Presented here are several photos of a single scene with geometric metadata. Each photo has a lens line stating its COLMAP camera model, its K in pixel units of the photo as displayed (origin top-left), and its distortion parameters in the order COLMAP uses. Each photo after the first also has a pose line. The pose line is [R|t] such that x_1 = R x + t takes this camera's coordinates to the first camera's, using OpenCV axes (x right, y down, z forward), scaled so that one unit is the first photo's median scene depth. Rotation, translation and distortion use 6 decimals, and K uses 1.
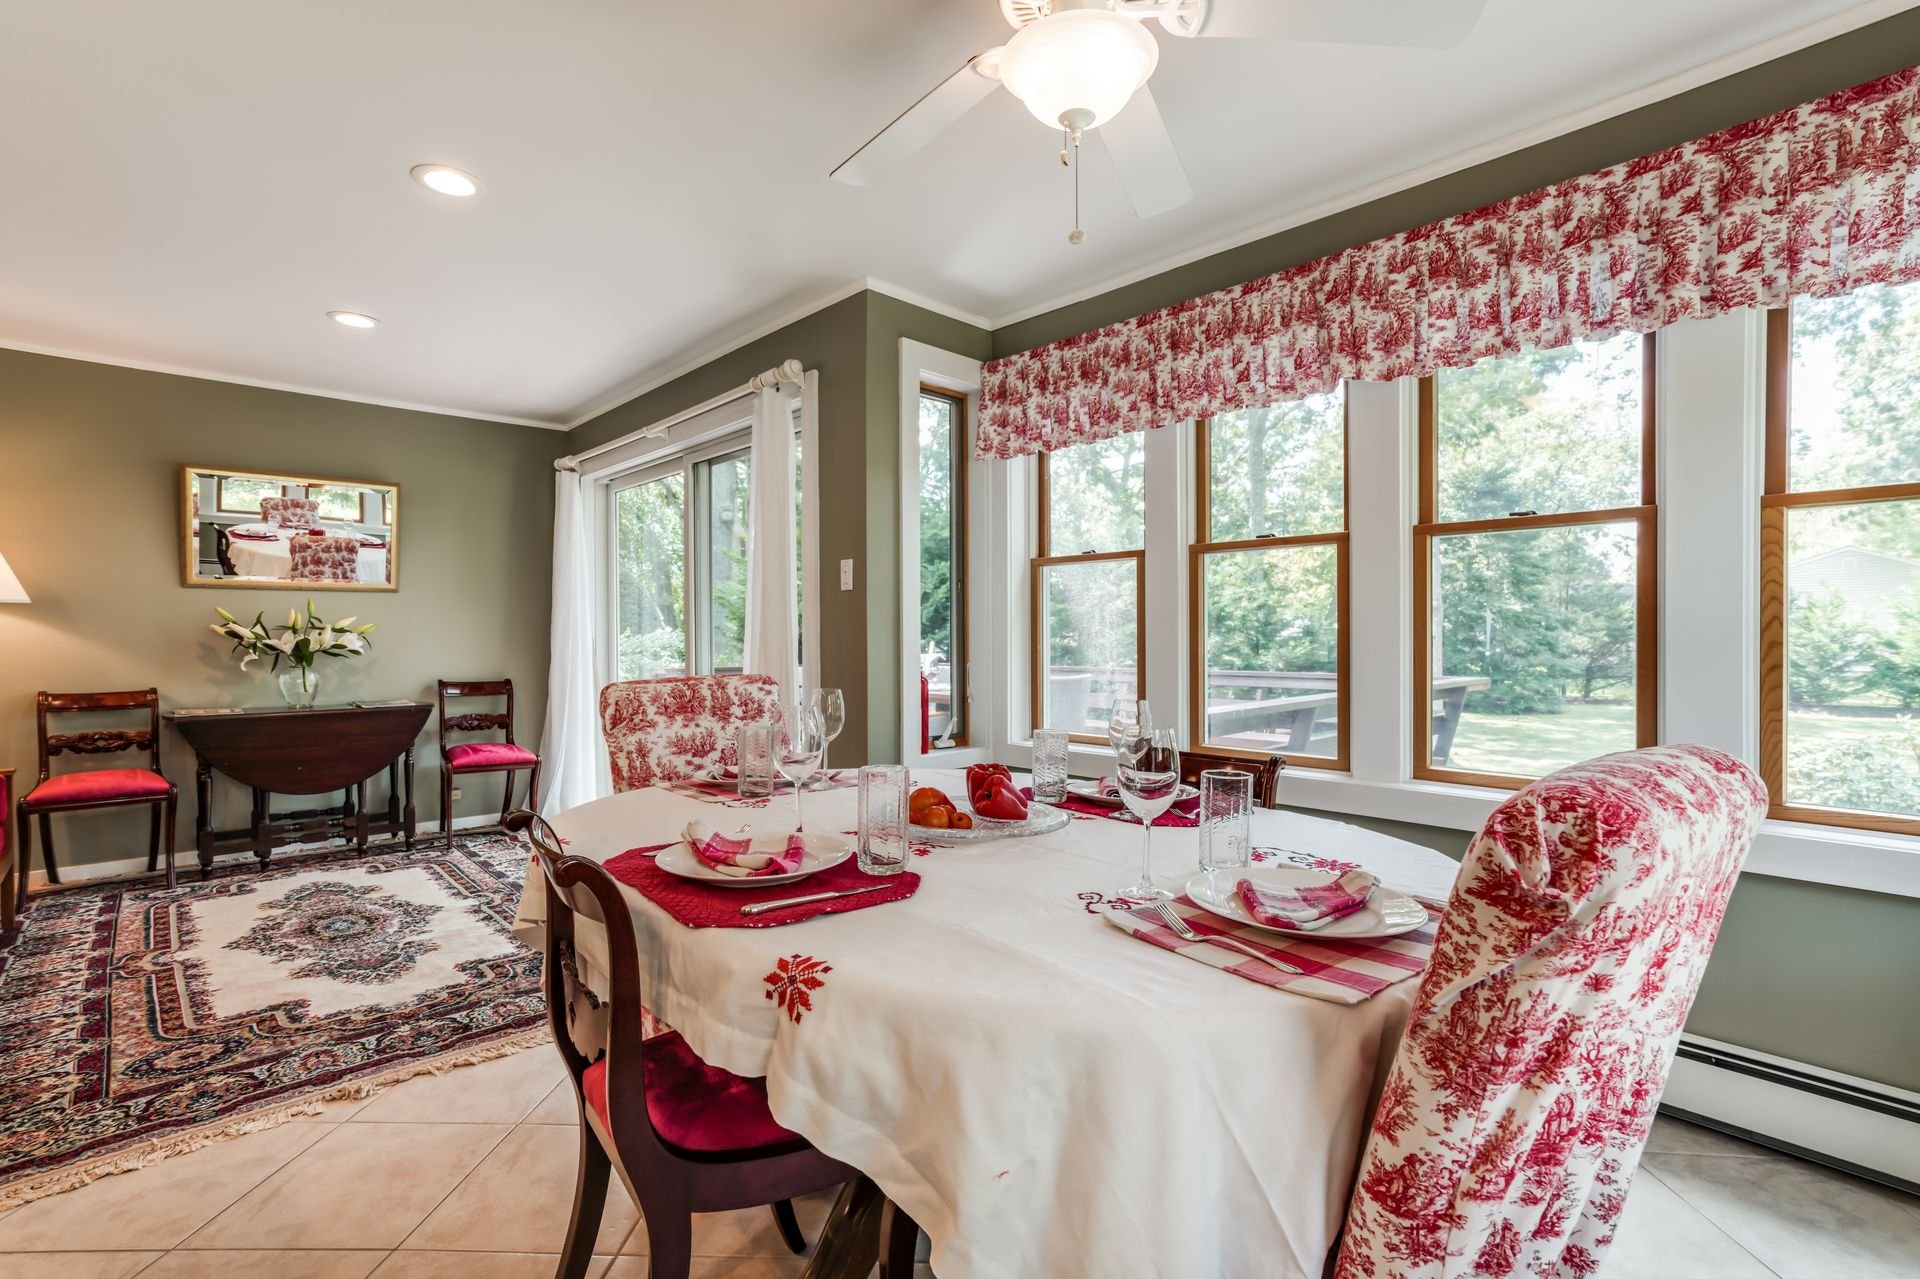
lens RADIAL K [[883.7, 0, 963.2], [0, 883.7, 641.3], [0, 0, 1]] dist [-0.028969, 0.024848]
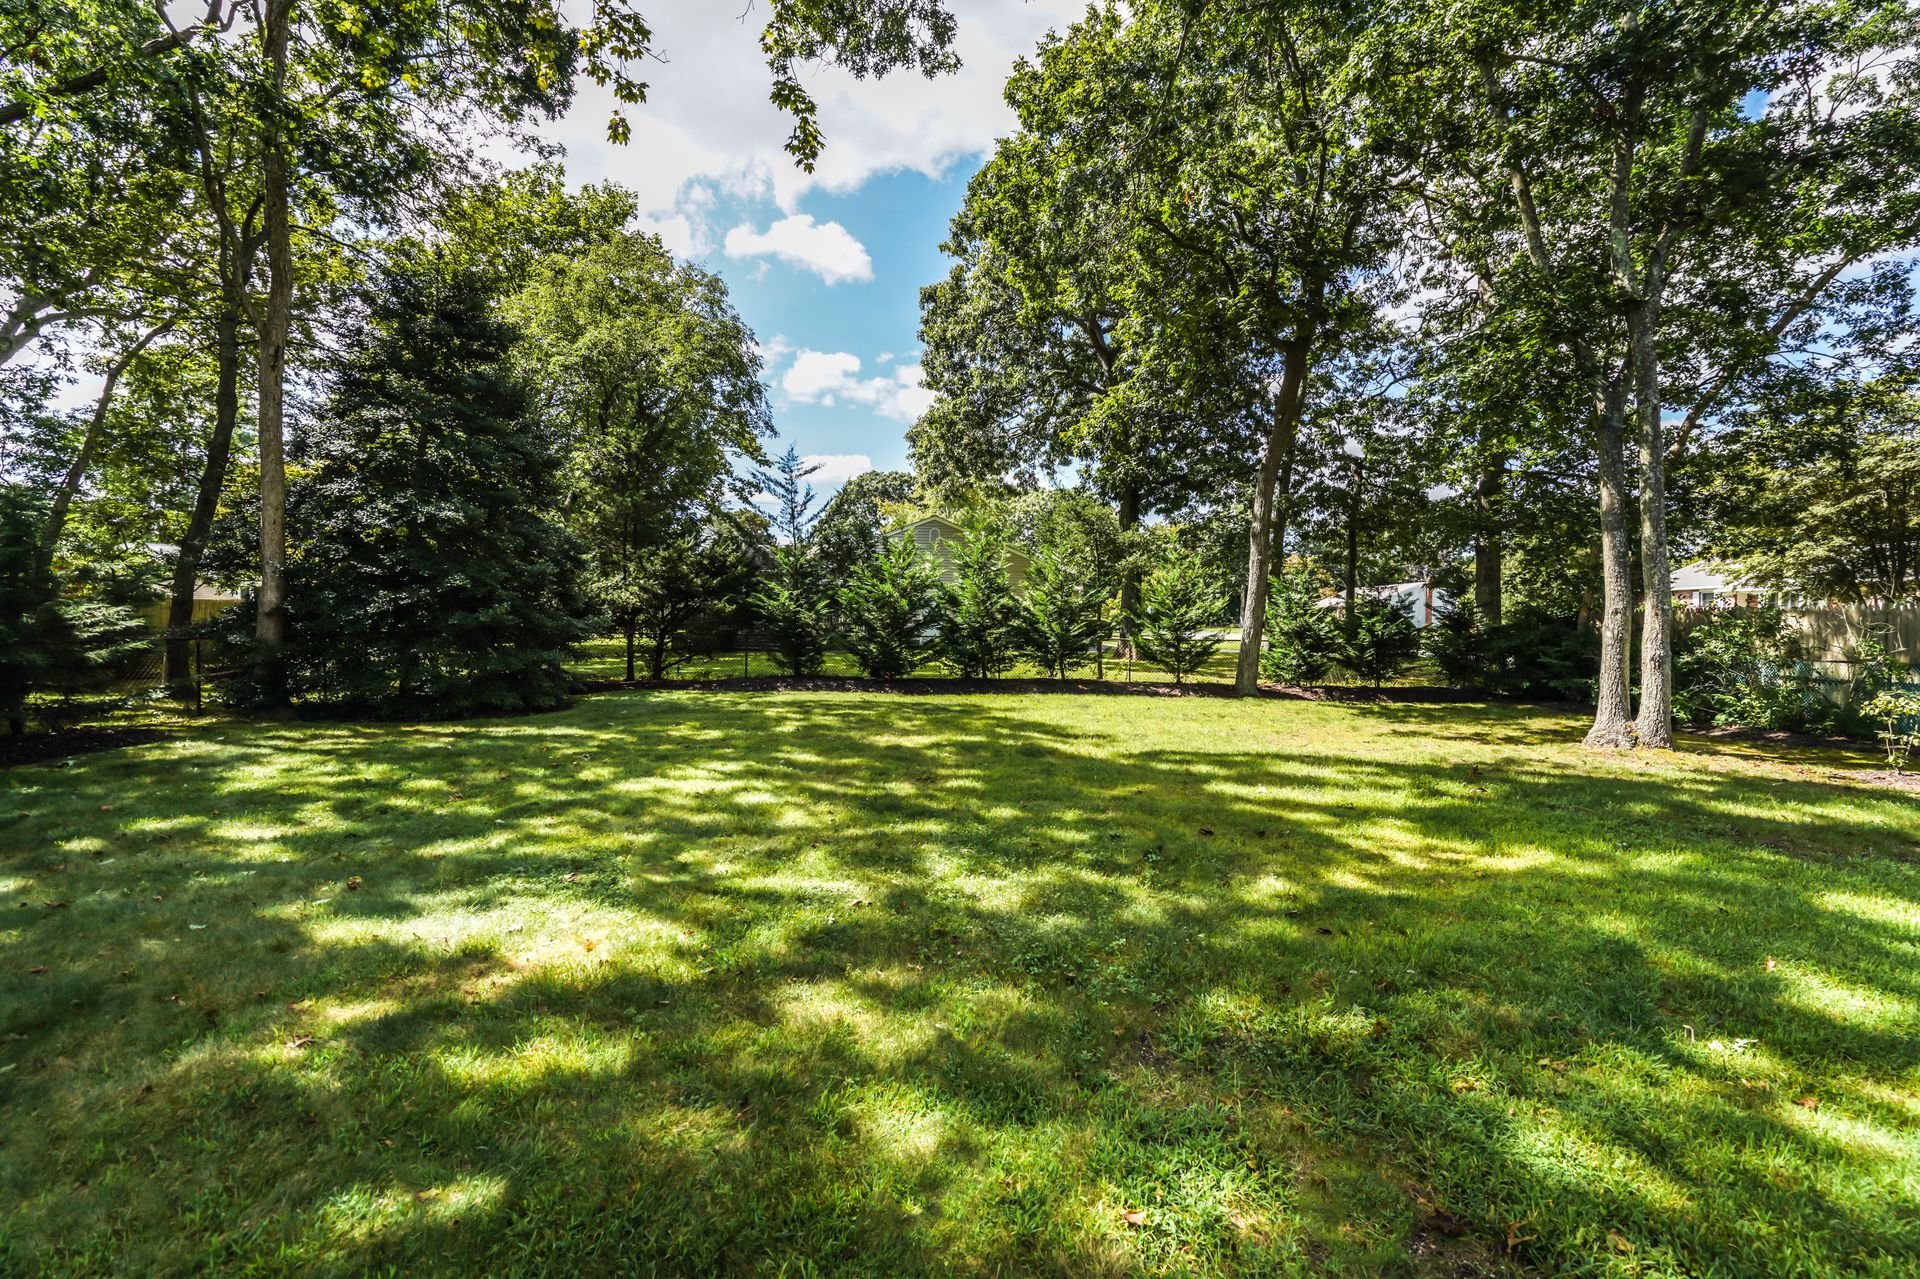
lens RADIAL K [[883.7, 0, 963.2], [0, 883.7, 641.3], [0, 0, 1]] dist [-0.028969, 0.024848]
pose [[0.702702, -0.005319, 0.711464, 3.855918], [0.000079, 0.999973, 0.007398, 0.276497], [-0.711484, -0.005142, 0.702684, 3.398581]]
